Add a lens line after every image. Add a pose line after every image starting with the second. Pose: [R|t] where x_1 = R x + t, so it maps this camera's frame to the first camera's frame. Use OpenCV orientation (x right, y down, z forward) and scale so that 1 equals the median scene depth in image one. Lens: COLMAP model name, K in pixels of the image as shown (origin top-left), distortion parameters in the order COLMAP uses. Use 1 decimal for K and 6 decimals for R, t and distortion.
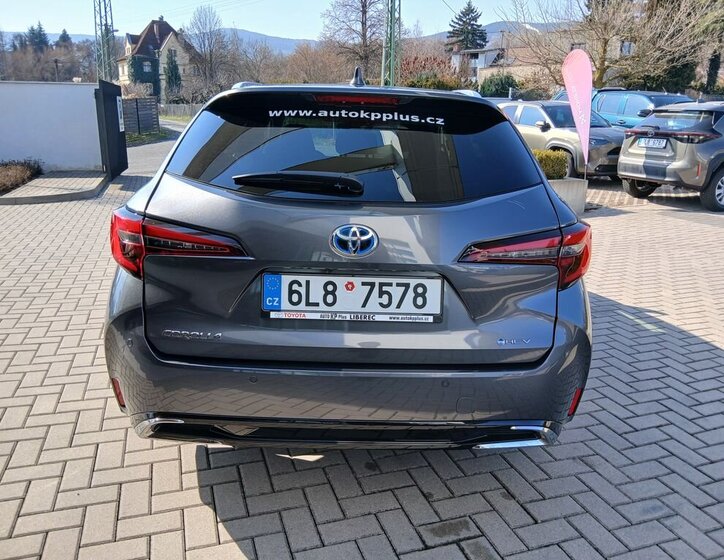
lens RADIAL K [[569.4, 0, 377.8], [0, 569.4, 278.5], [0, 0, 1]] dist [0.041831, -0.077783]
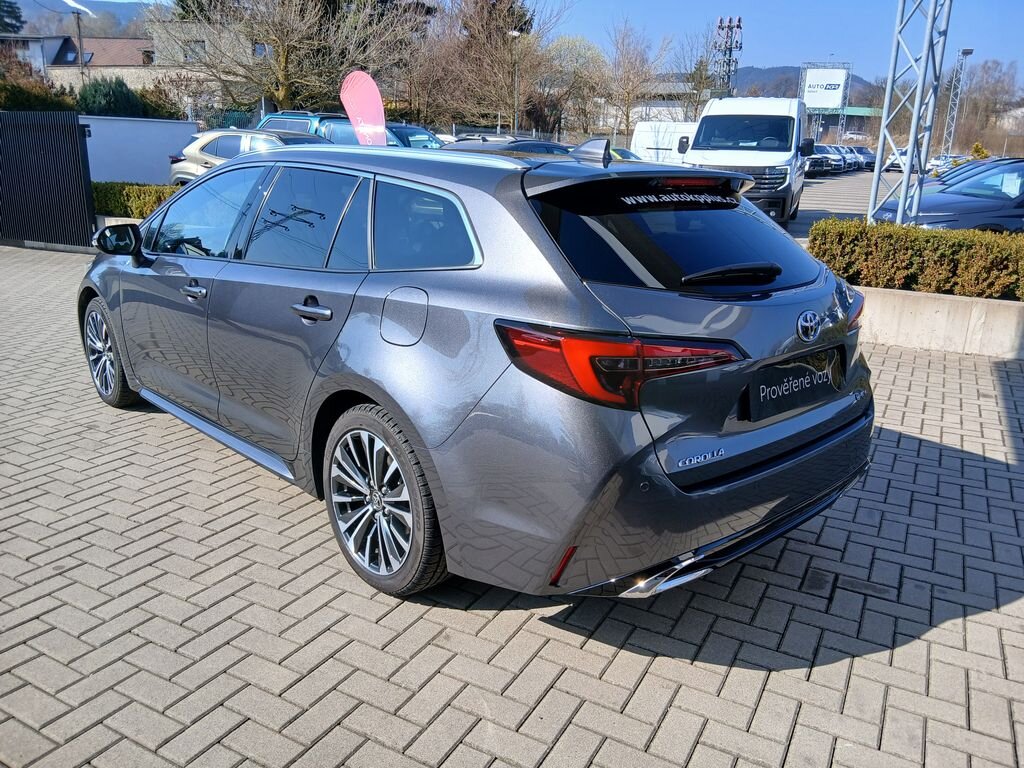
lens RADIAL K [[781.3, 0, 516.8], [0, 781.3, 369.2], [0, 0, 1]] dist [0.093179, -0.155734]
pose [[0.736760, -0.179535, 0.651883, -0.992220], [0.172616, 0.982100, 0.075388, -0.139149], [-0.653749, 0.056983, 0.754563, 0.179523]]
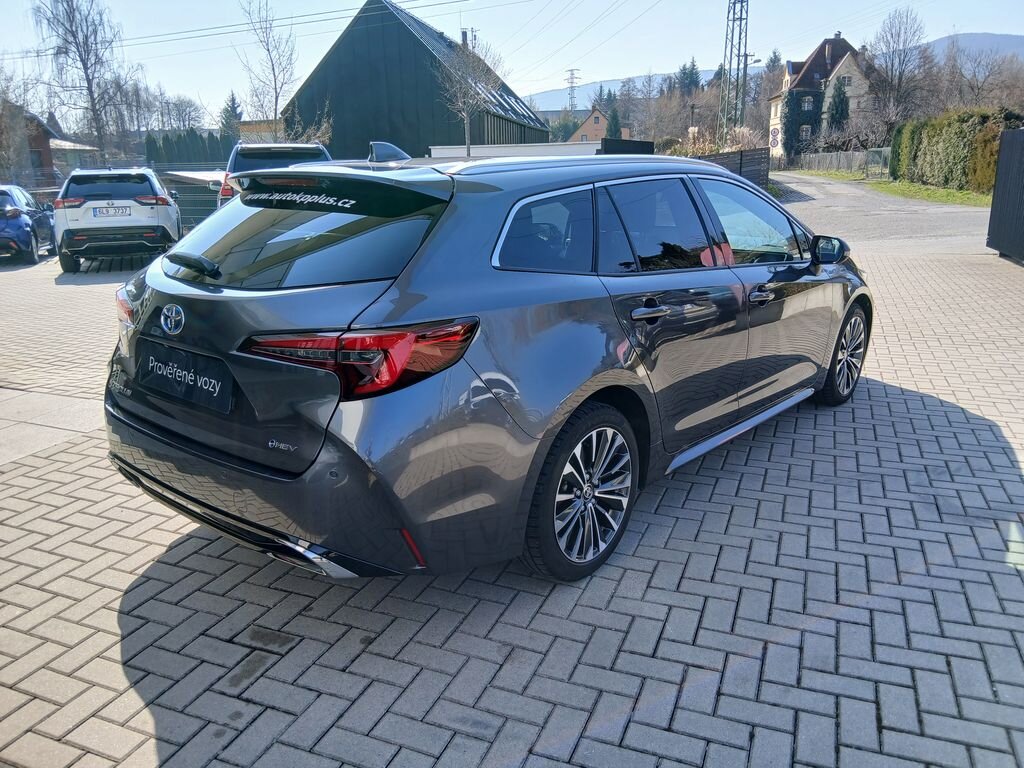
lens RADIAL K [[774.8, 0, 516.2], [0, 774.8, 381.4], [0, 0, 1]] dist [0.127941, -0.222560]
pose [[0.757865, 0.138481, -0.637546, 0.986036], [-0.147231, 0.988307, 0.039653, -0.072689], [0.635582, 0.063815, 0.769392, 0.196463]]
